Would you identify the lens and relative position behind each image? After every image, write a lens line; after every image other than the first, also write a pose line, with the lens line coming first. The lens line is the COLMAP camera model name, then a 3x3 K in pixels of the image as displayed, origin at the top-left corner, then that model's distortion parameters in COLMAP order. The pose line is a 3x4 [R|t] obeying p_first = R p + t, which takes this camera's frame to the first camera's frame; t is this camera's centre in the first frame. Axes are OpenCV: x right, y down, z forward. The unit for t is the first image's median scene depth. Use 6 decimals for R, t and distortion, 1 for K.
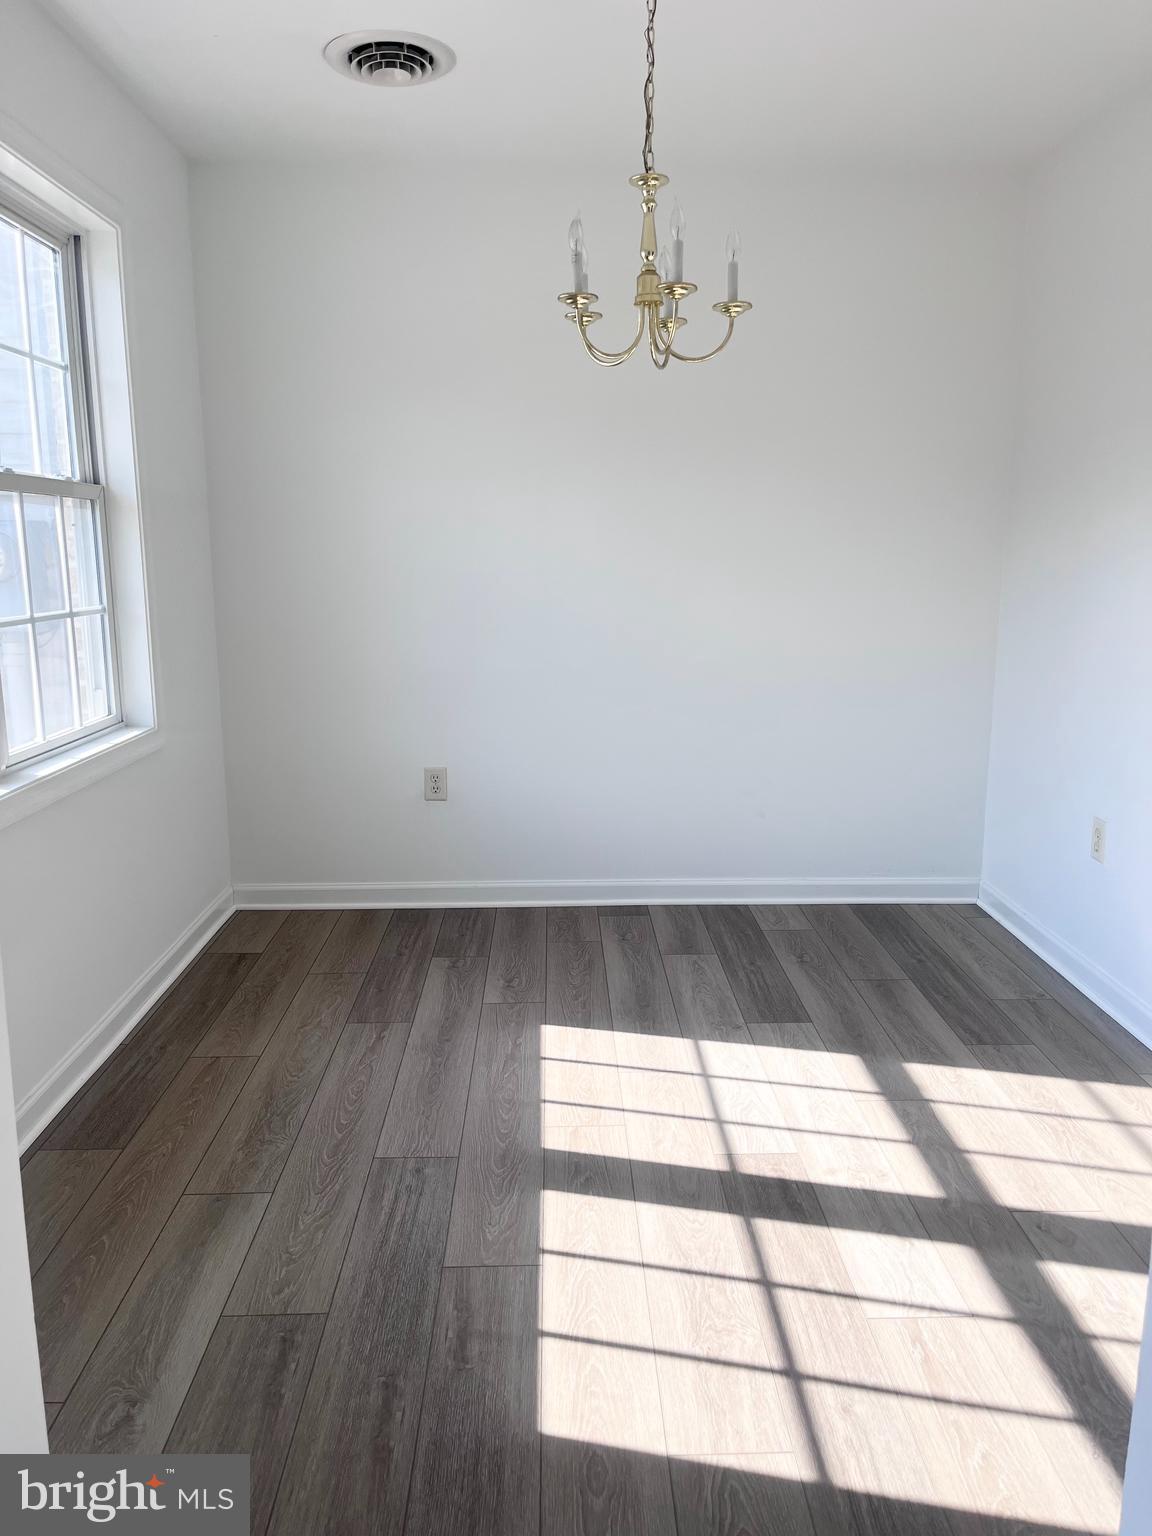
lens RADIAL K [[1158.4, 0, 581.6], [0, 1158.4, 776.8], [0, 0, 1]] dist [0.049386, -0.069381]
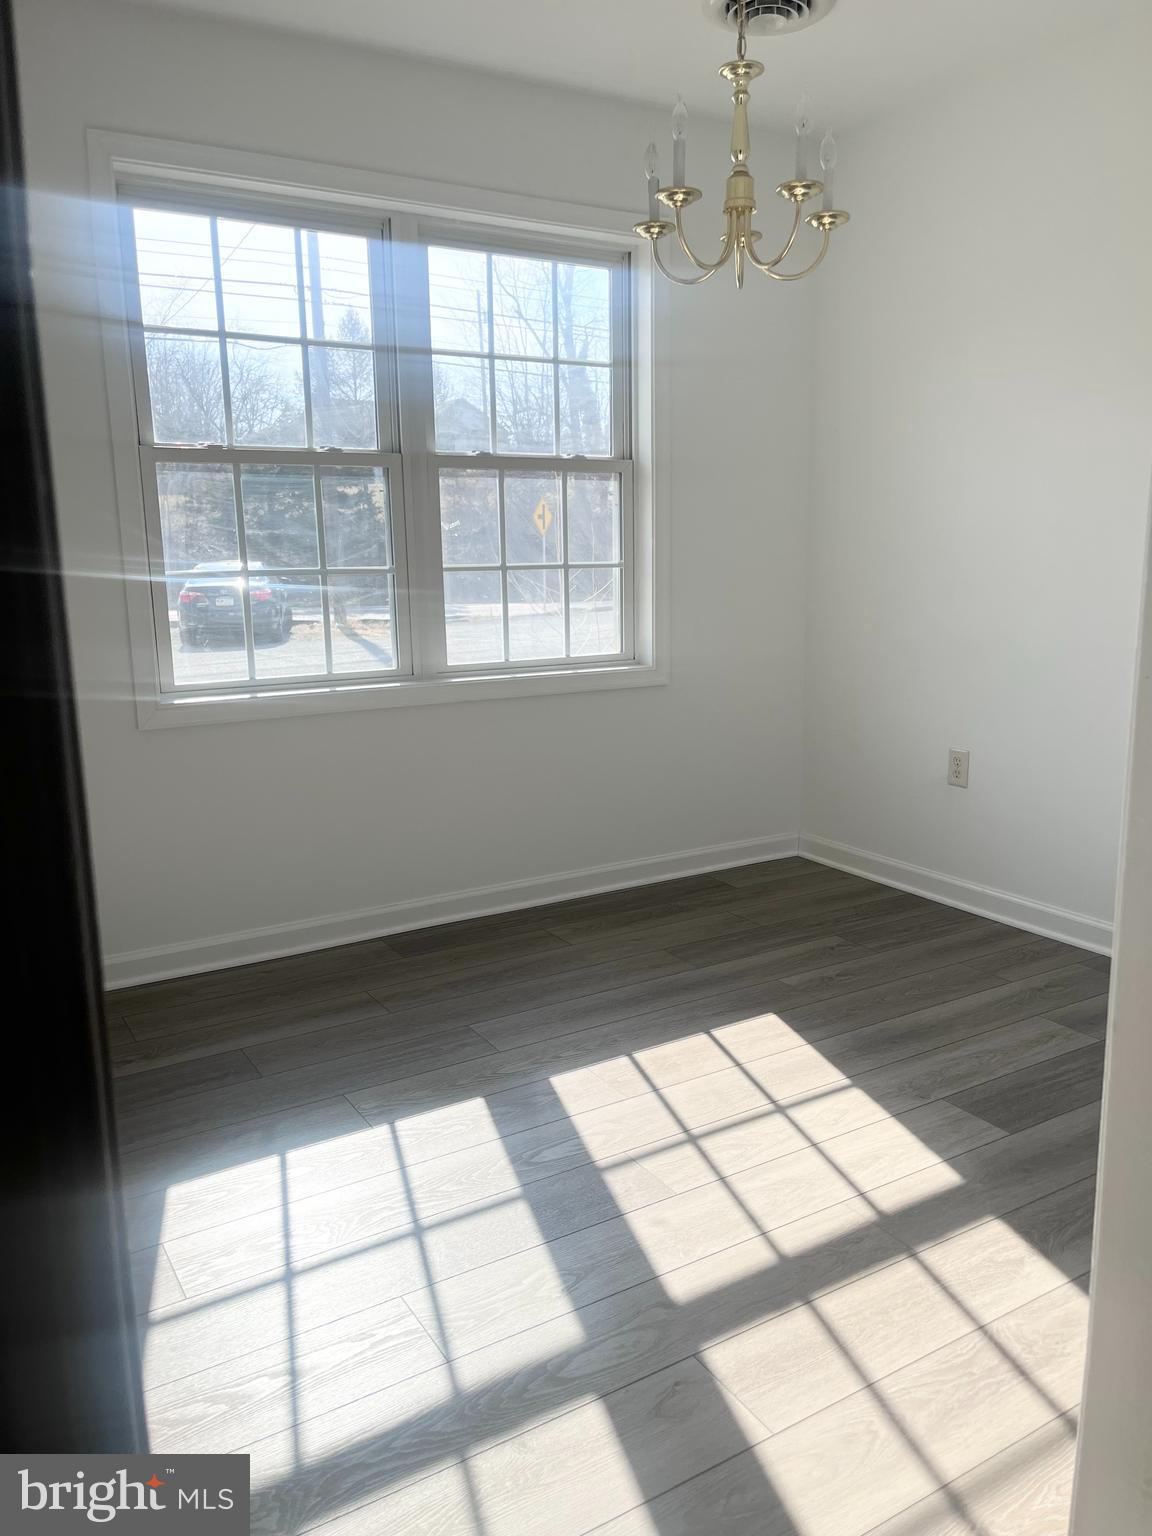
lens RADIAL K [[1156.7, 0, 588.2], [0, 1156.7, 777.0], [0, 0, 1]] dist [0.049514, -0.082198]
pose [[0.498829, 0.163528, -0.851133, 0.683135], [-0.155841, 0.982956, 0.097520, -0.041056], [0.852574, 0.083996, 0.515812, 0.398050]]
